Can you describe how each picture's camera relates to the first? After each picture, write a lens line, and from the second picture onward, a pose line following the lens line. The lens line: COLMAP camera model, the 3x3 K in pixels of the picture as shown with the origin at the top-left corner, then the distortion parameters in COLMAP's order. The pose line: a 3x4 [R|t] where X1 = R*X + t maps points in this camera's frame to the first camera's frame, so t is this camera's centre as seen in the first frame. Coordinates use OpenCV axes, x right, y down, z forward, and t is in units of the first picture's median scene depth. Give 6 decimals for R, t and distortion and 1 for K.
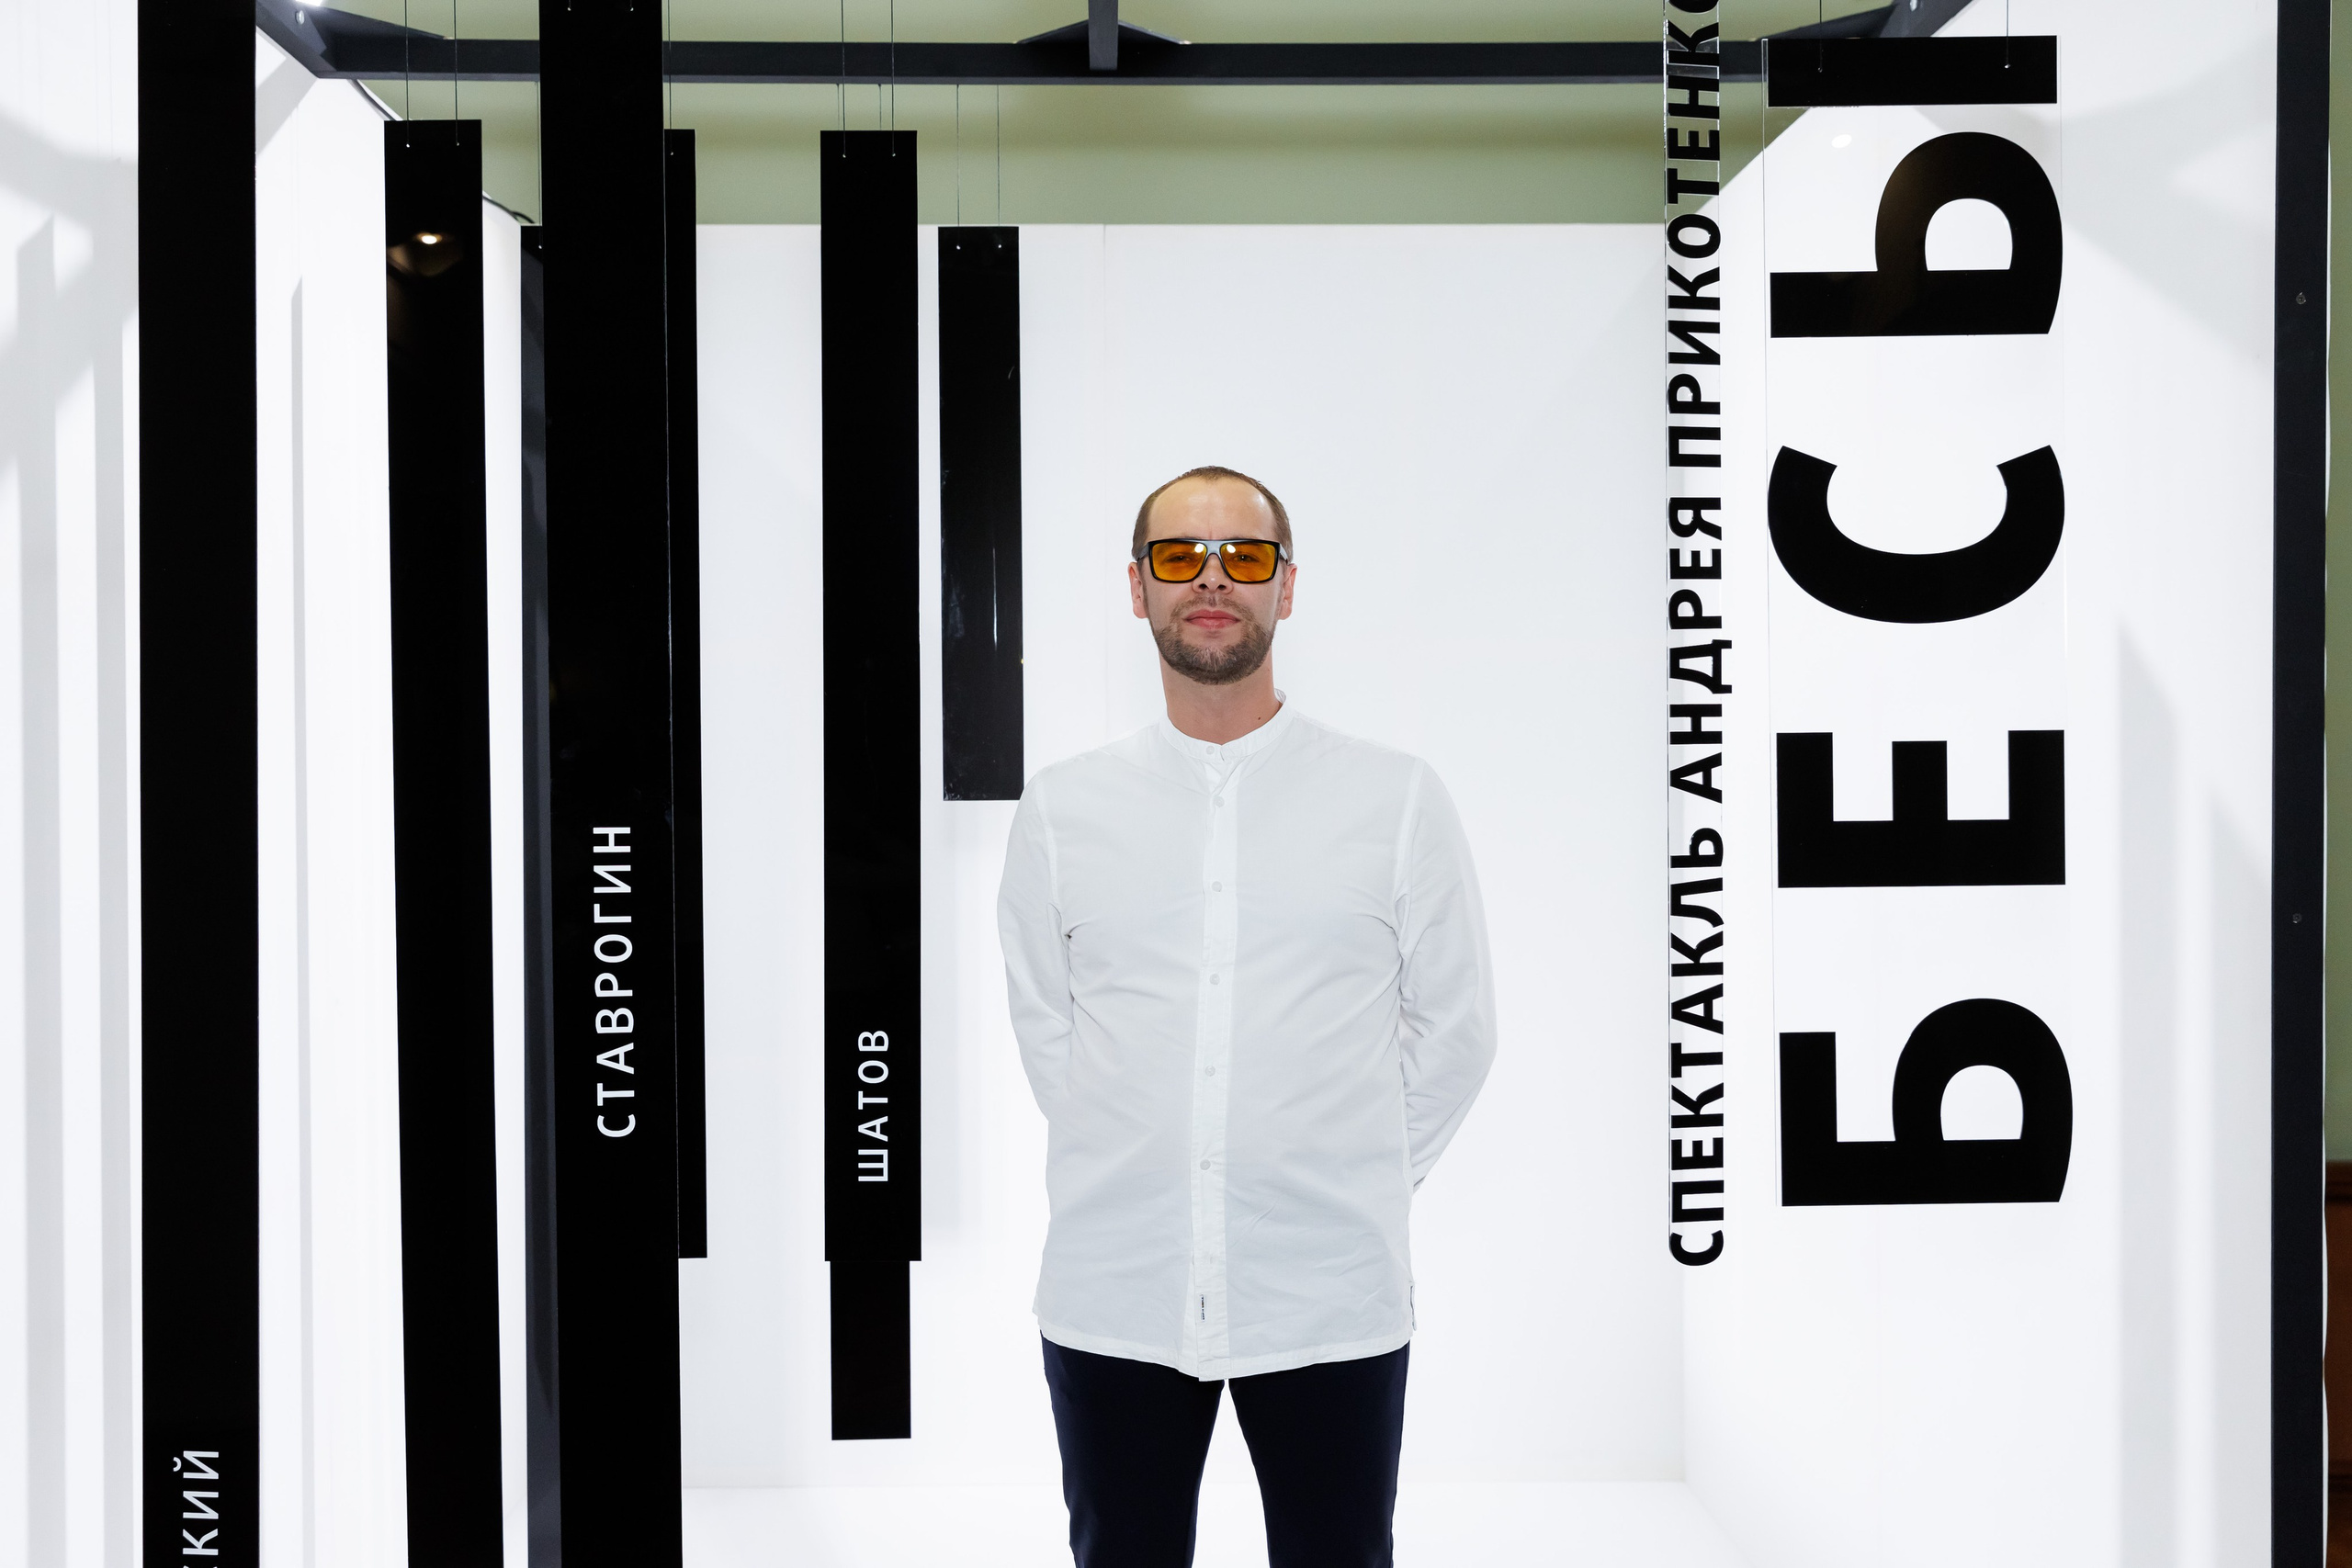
lens RADIAL K [[2385.9, 0, 1118.2], [0, 2385.9, 806.5], [0, 0, 1]] dist [0.003057, 0.000000]
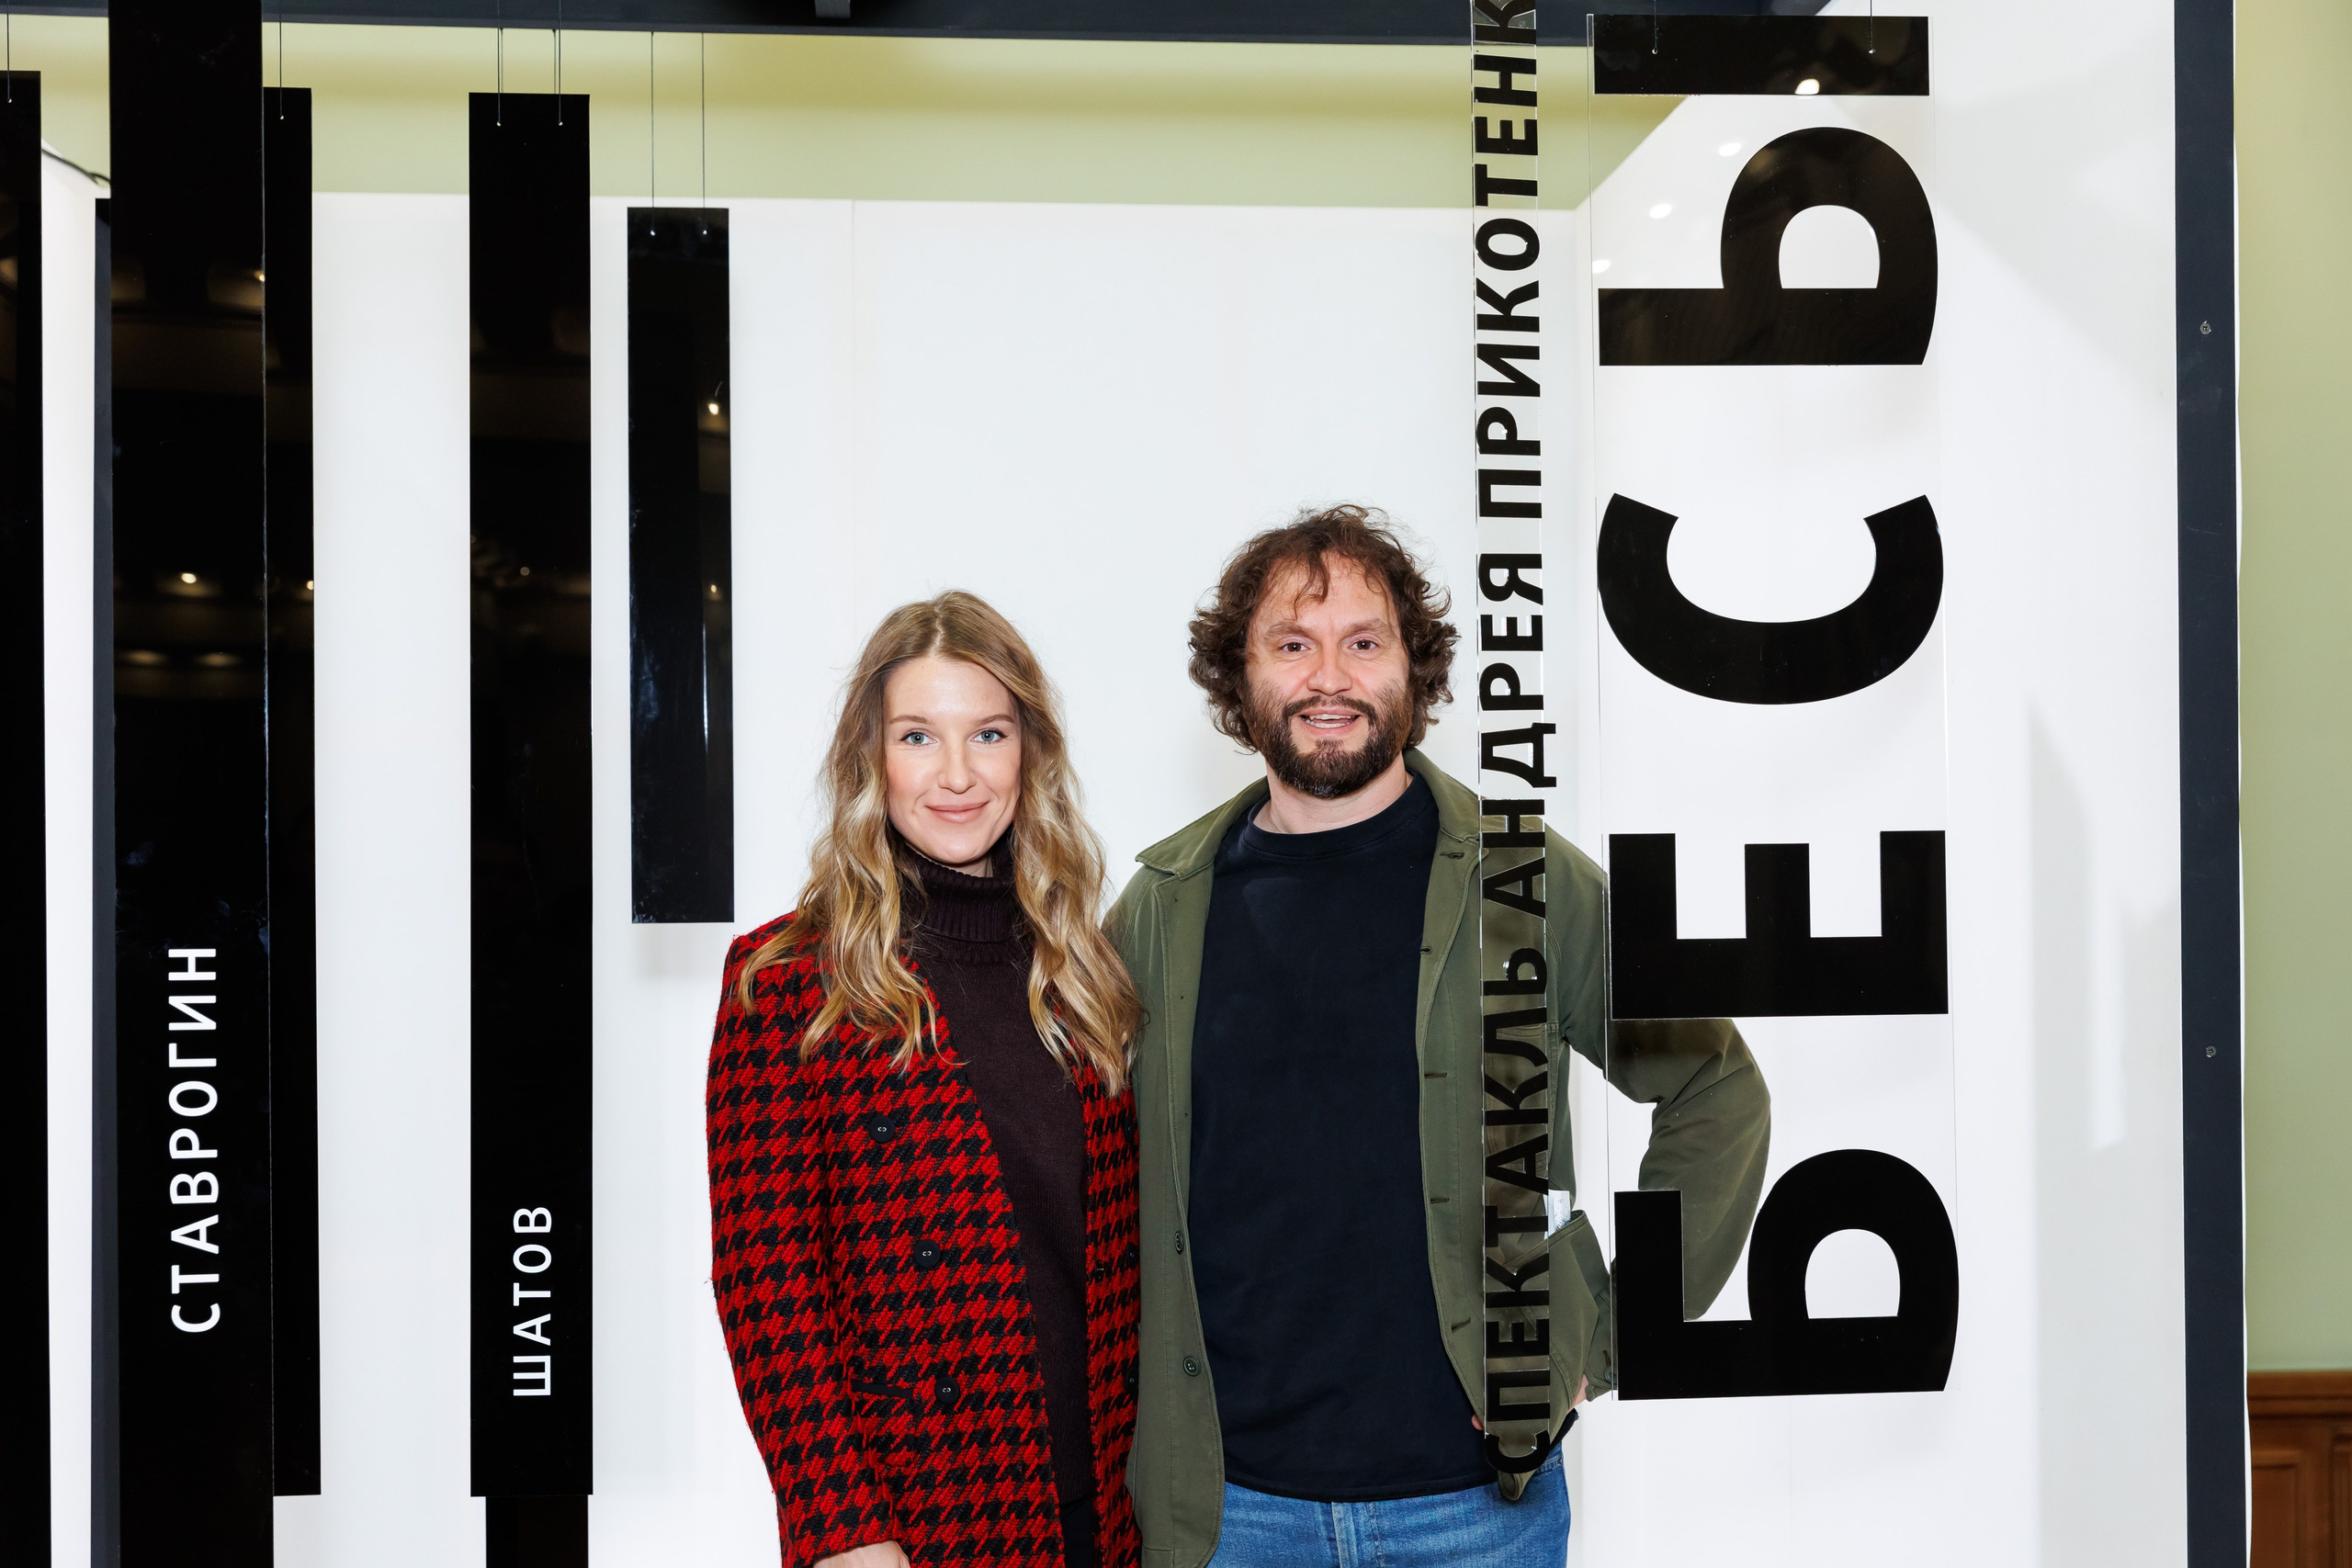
lens RADIAL K [[3184.7, 0, 1164.8], [0, 3184.7, 862.2], [0, 0, 1]] dist [0.004632, 0.000000]
pose [[0.997431, 0.000033, 0.071638, 0.039963], [0.001912, 0.999631, -0.027084, 0.009027], [-0.071612, 0.027152, 0.997063, -0.105352]]
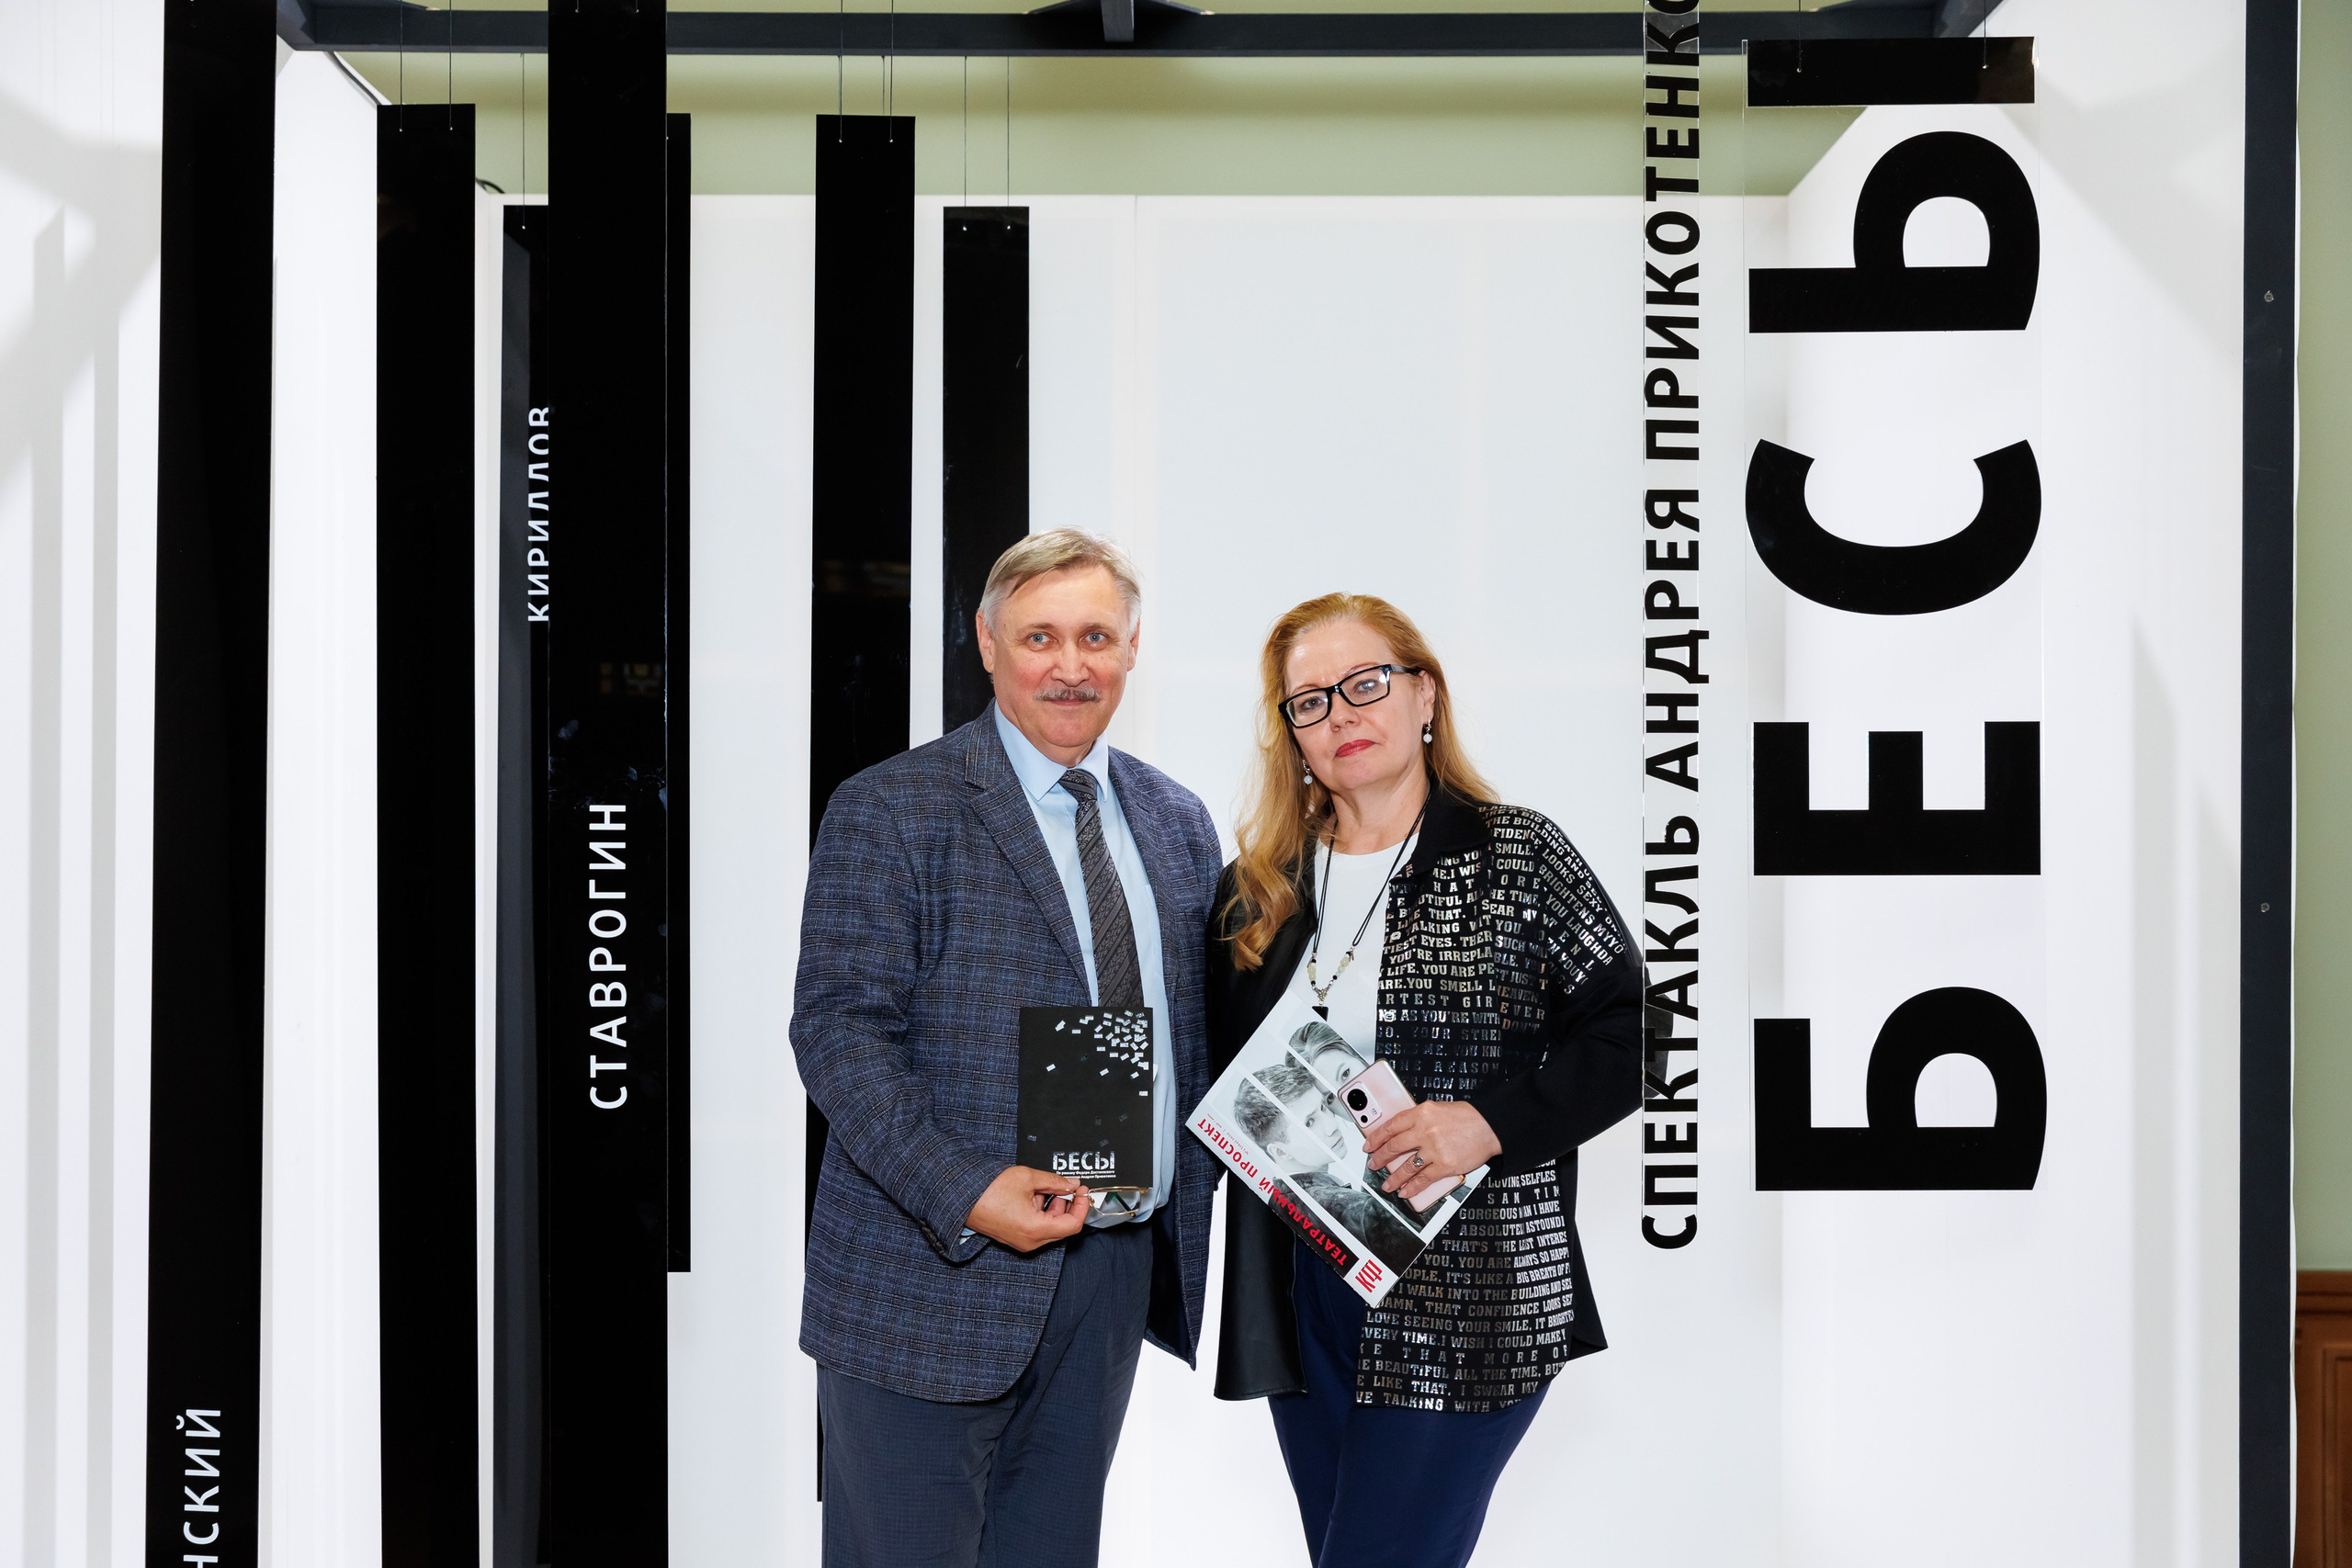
lens RADIAL K [[3184.7, 0, 1104.0], [0, 3184.7, 890.4], [0, 0, 1]] dist [0.004632, 0.000000]
pose [[0.999352, 0.008854, -0.034885, 0.048954], [-0.009294, 0.999879, -0.012475, 0.059812], [0.034770, 0.012791, 0.999313, -0.358703]]
